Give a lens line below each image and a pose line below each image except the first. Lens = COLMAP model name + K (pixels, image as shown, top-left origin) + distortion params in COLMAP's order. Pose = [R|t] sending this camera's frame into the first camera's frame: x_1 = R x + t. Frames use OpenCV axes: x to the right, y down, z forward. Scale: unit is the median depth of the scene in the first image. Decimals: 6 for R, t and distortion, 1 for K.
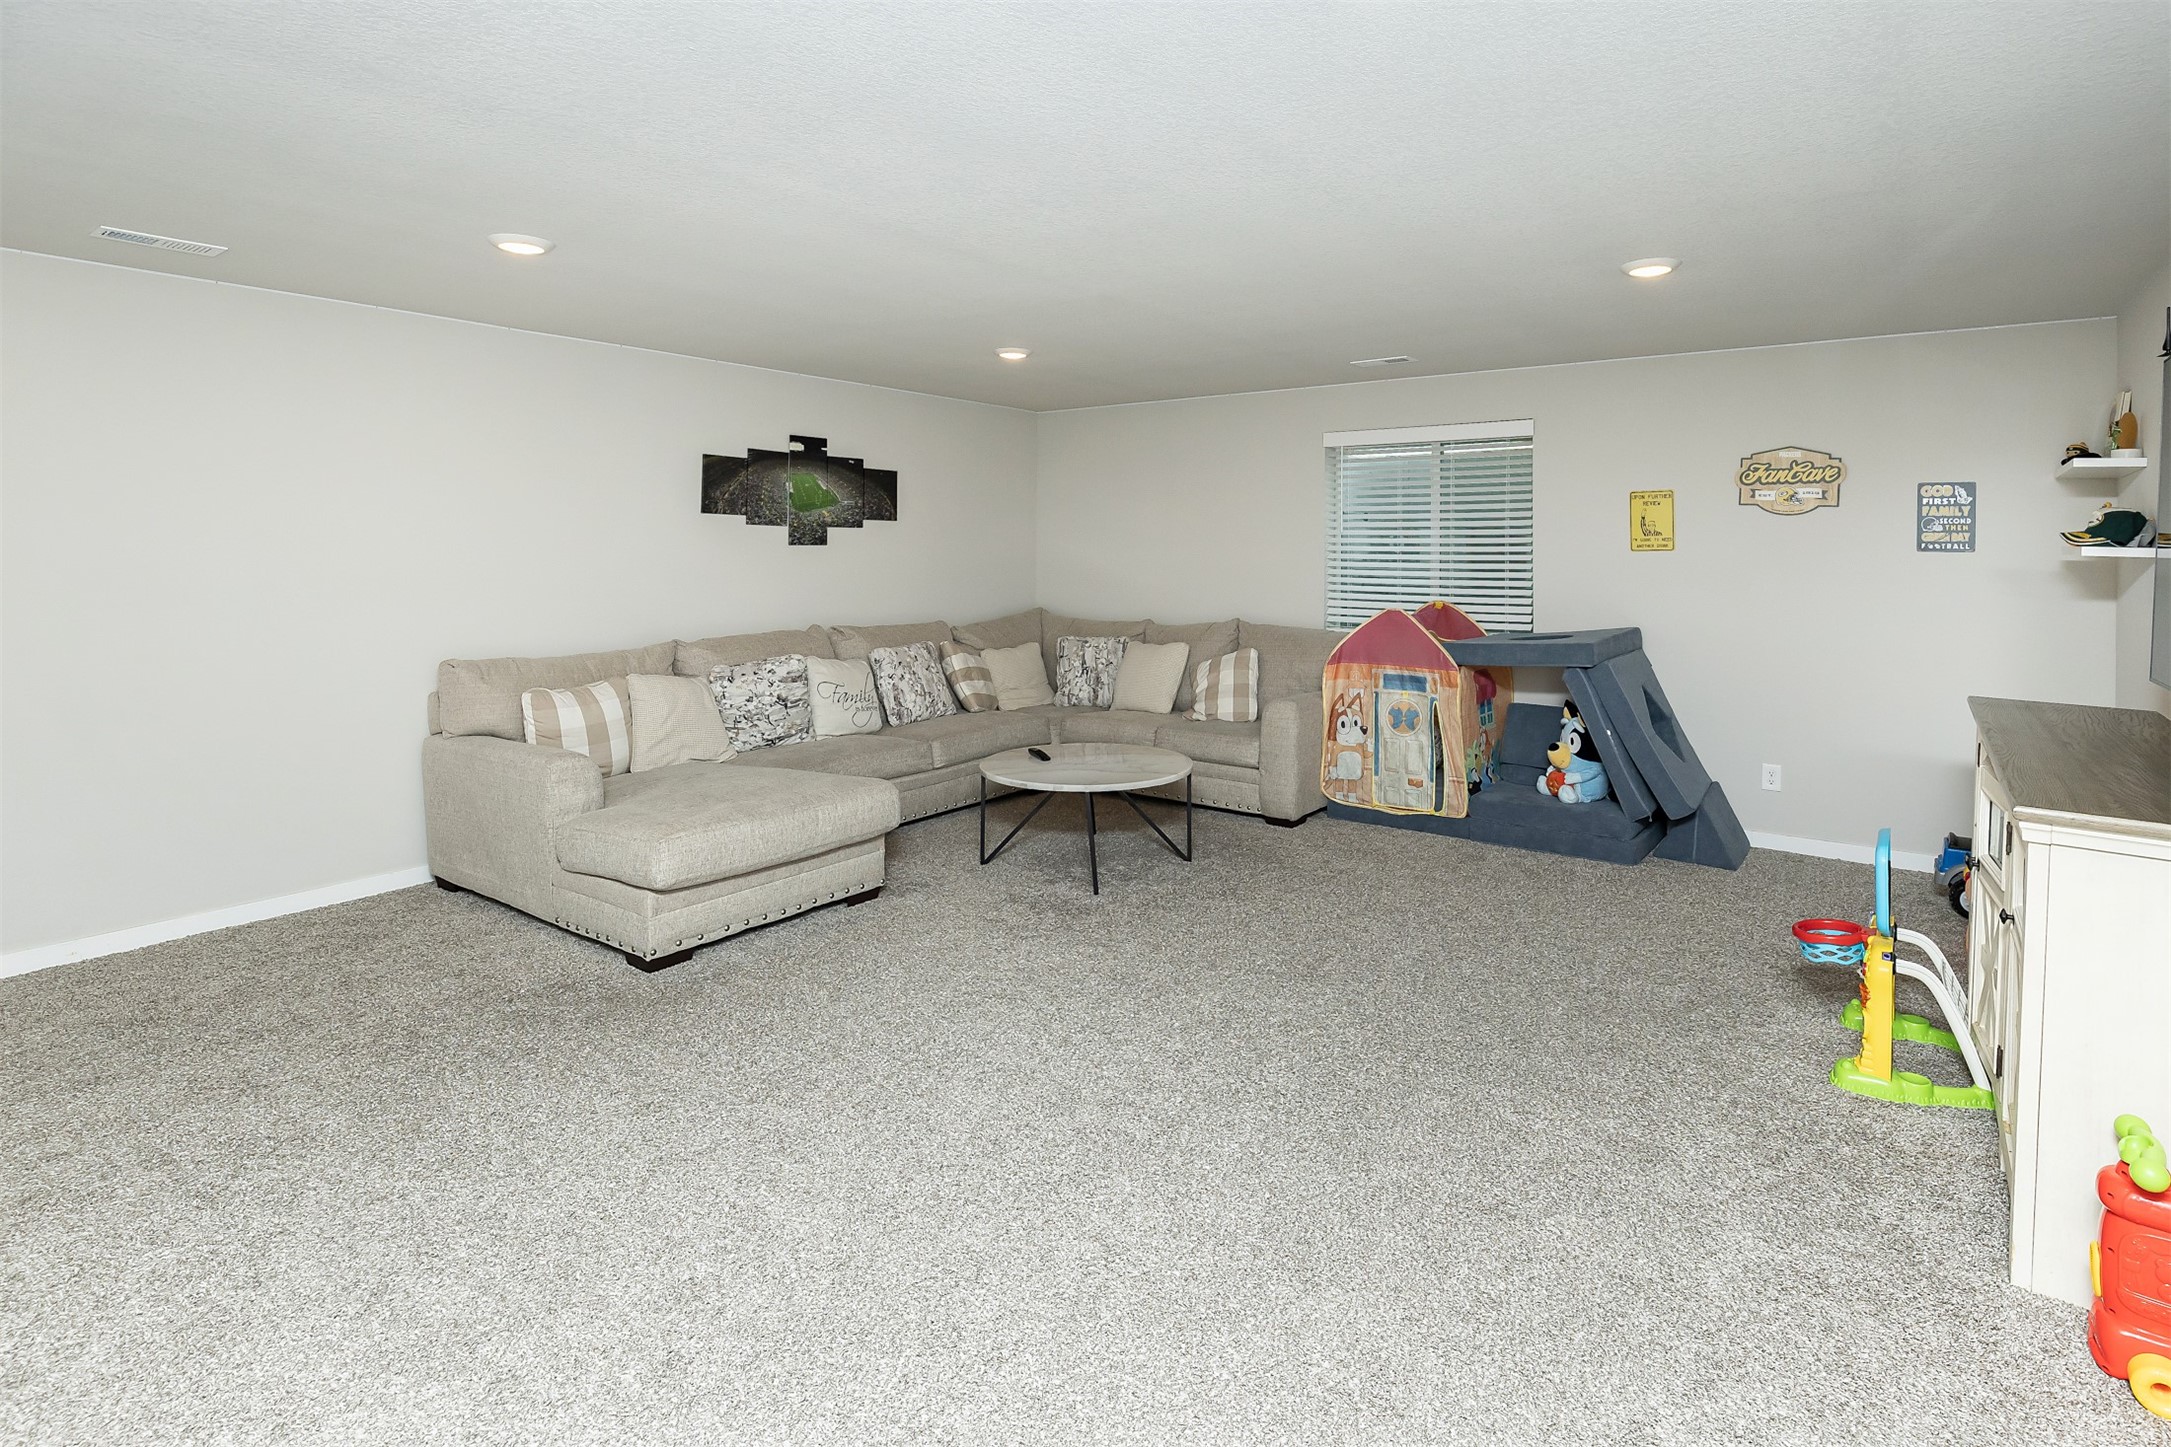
lens RADIAL K [[1116.7, 0, 1086.9], [0, 1116.7, 557.7], [0, 0, 1]] dist [-0.002498, -0.000769]
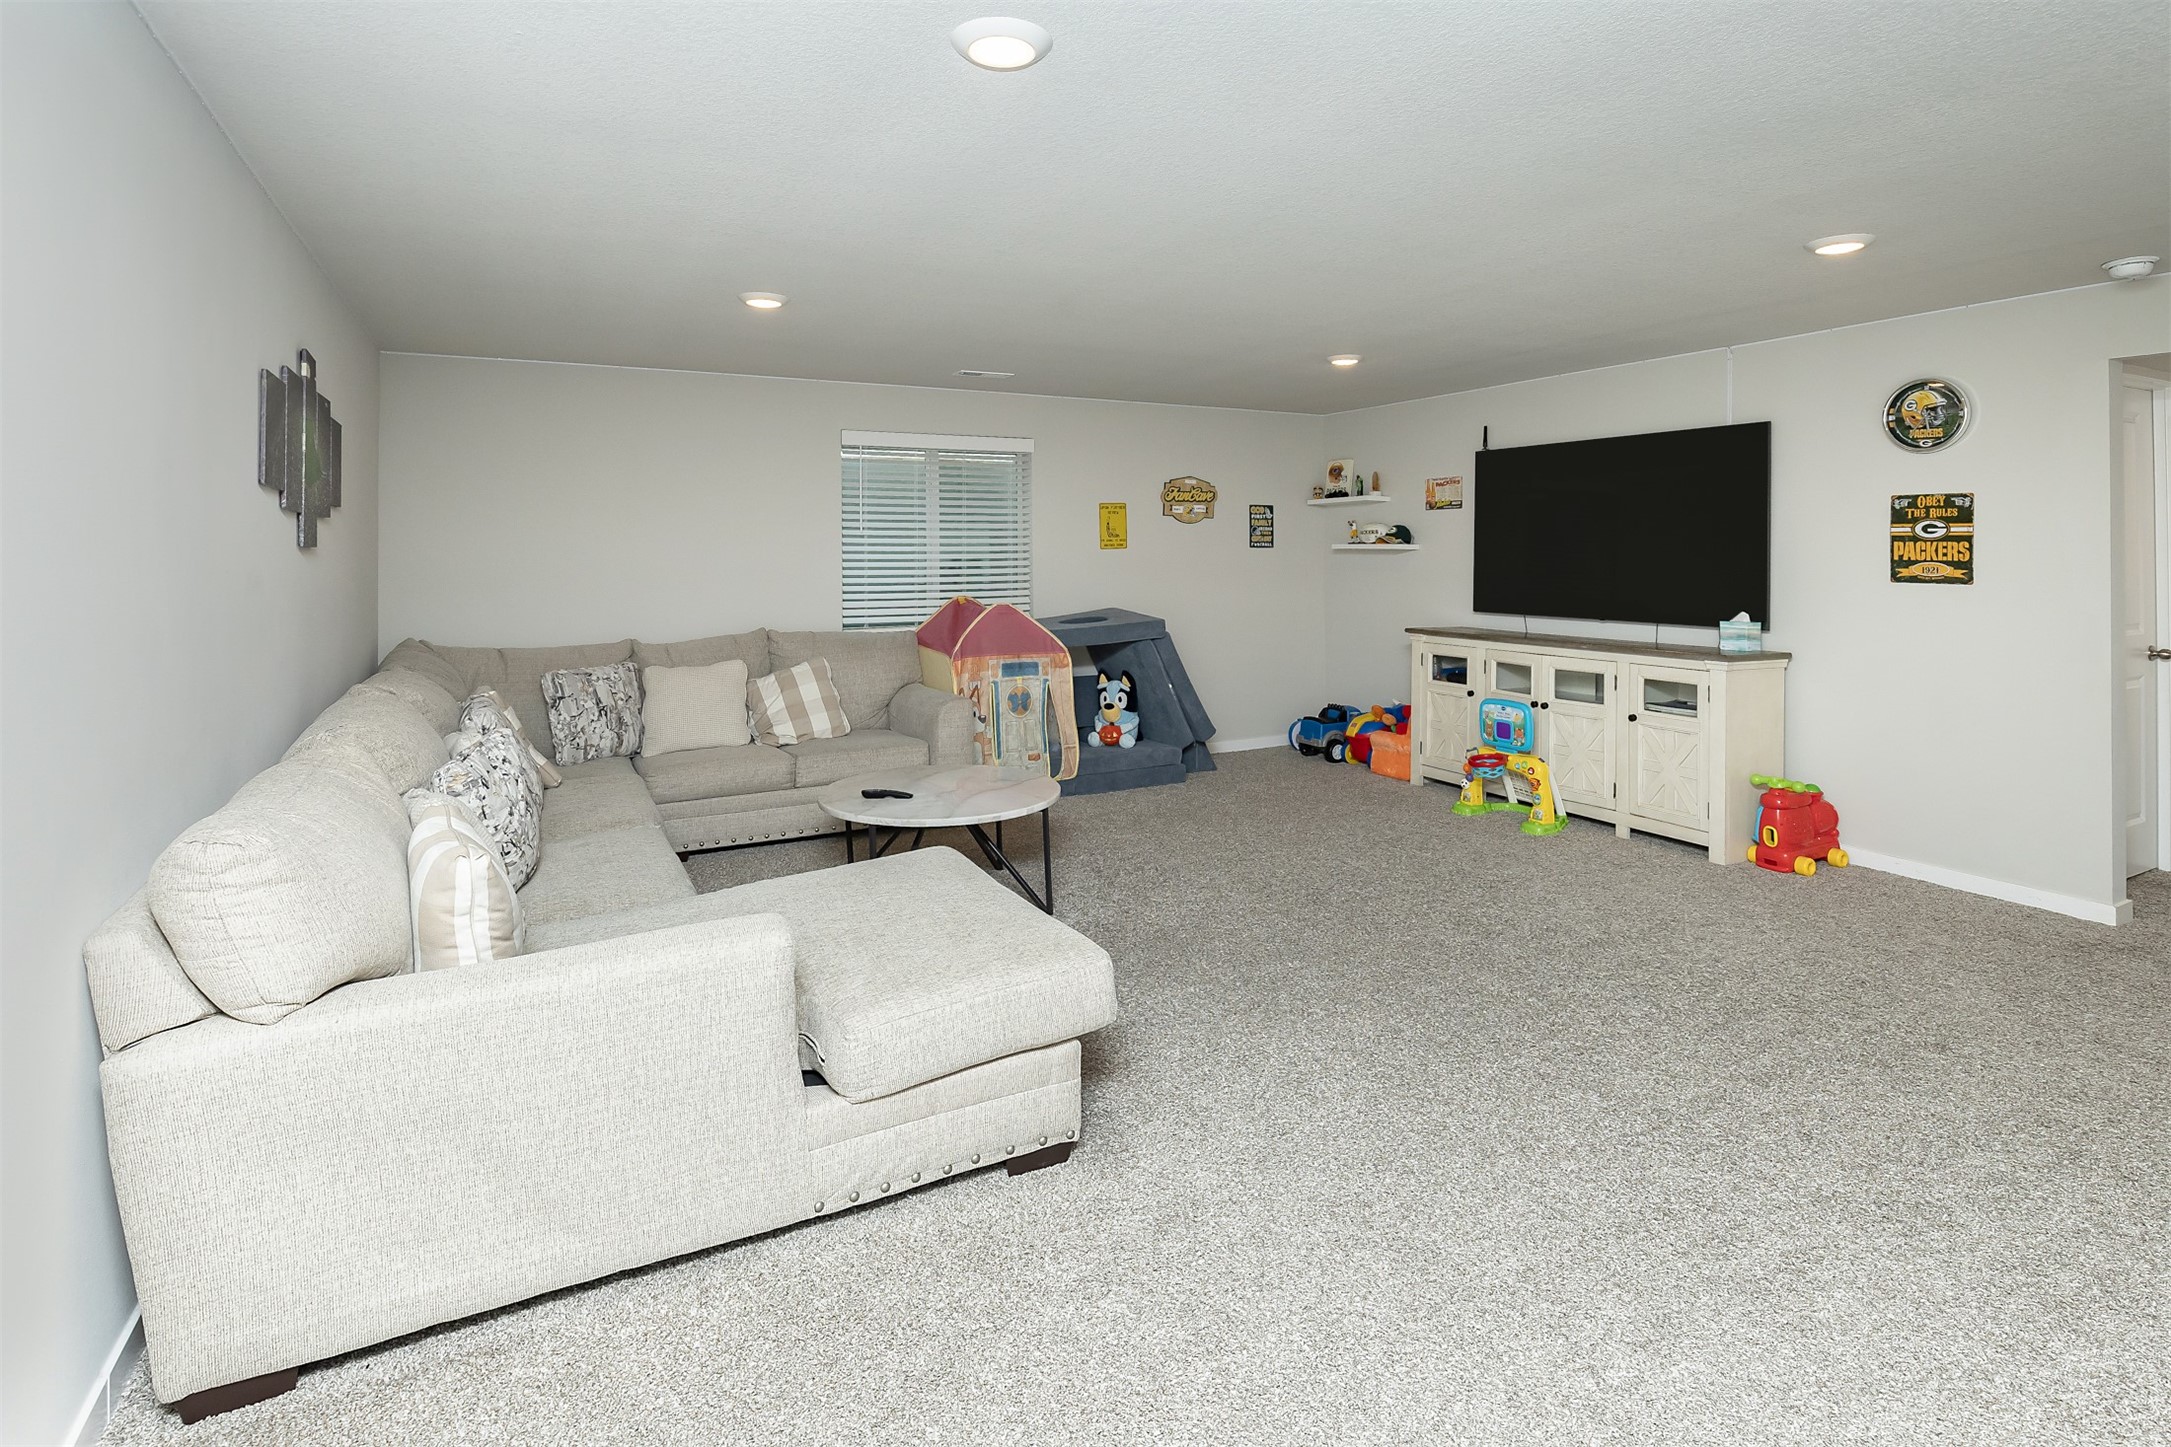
lens RADIAL K [[1116.7, 0, 1086.9], [0, 1116.7, 557.7], [0, 0, 1]] dist [-0.002498, -0.000769]
pose [[0.416210, -0.010677, 0.909206, -0.699227], [0.015162, 0.999874, 0.004801, -0.002386], [-0.909142, 0.011787, 0.416319, 0.486708]]
